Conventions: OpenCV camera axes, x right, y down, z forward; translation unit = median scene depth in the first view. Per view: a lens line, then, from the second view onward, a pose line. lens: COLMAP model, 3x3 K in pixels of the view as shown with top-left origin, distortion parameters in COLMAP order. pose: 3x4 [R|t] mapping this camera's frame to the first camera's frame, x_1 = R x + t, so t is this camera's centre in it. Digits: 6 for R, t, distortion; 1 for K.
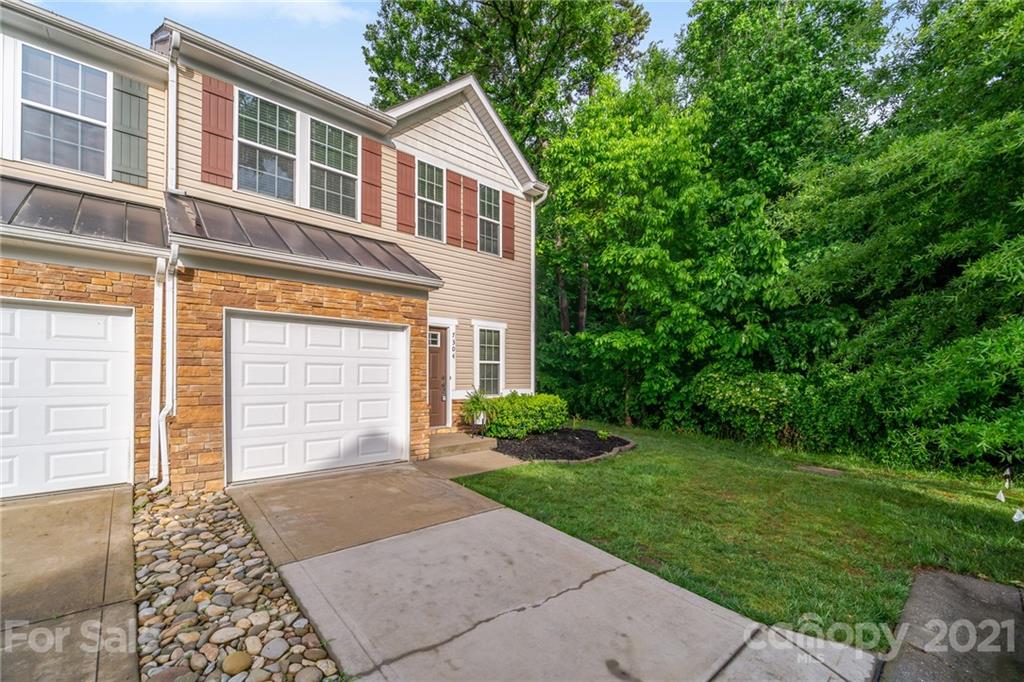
lens RADIAL K [[414.5, 0, 495.2], [0, 414.5, 369.0], [0, 0, 1]] dist [0.001043, -0.001994]
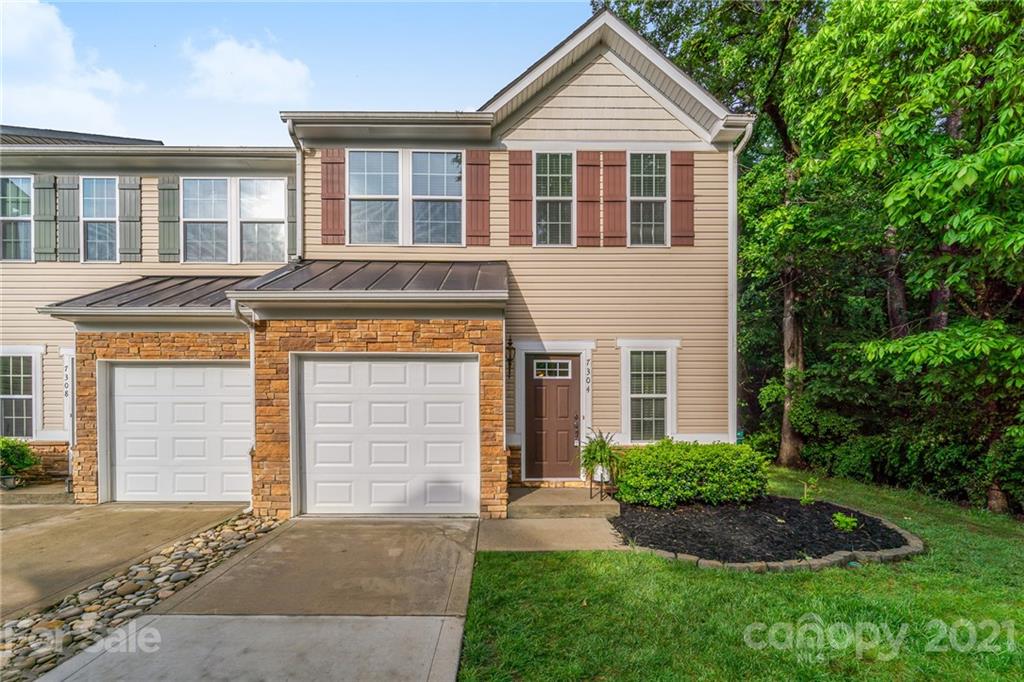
lens RADIAL K [[414.5, 0, 476.7], [0, 414.5, 414.8], [0, 0, 1]] dist [0.001043, -0.001994]
pose [[0.767868, -0.006169, -0.640579, 0.260917], [0.013350, 0.999891, 0.006374, 0.009665], [0.640470, -0.013445, 0.767866, 0.299161]]
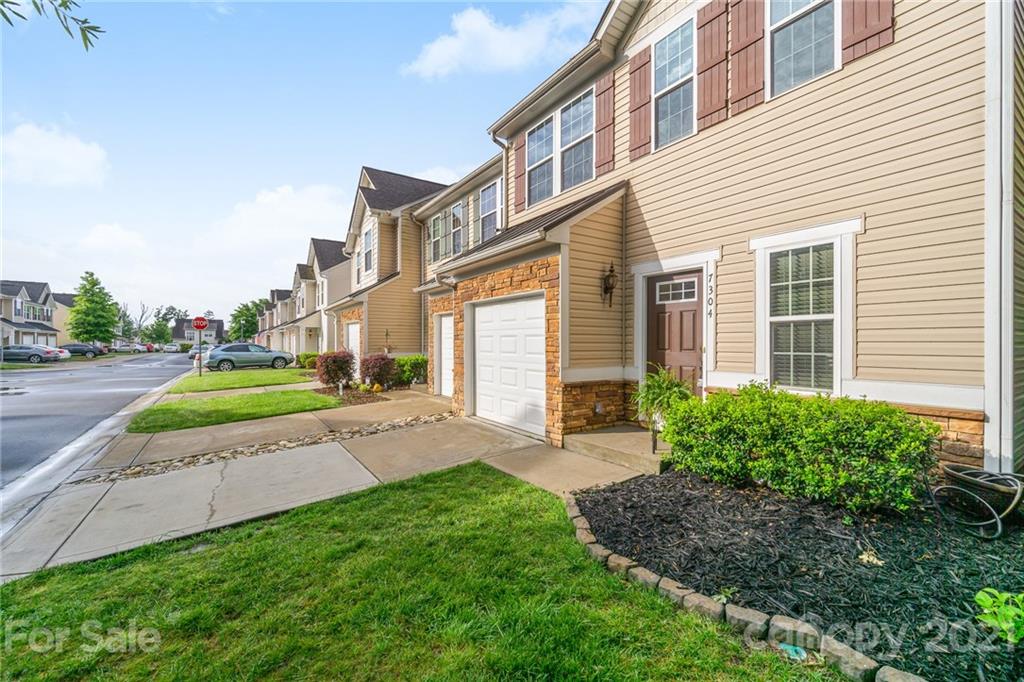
lens RADIAL K [[414.5, 0, 501.9], [0, 414.5, 340.6], [0, 0, 1]] dist [0.001043, -0.001994]
pose [[-0.124088, -0.006144, -0.992252, 0.580128], [0.017120, 0.999819, -0.008332, 0.007866], [0.992124, -0.018021, -0.123960, 0.860677]]
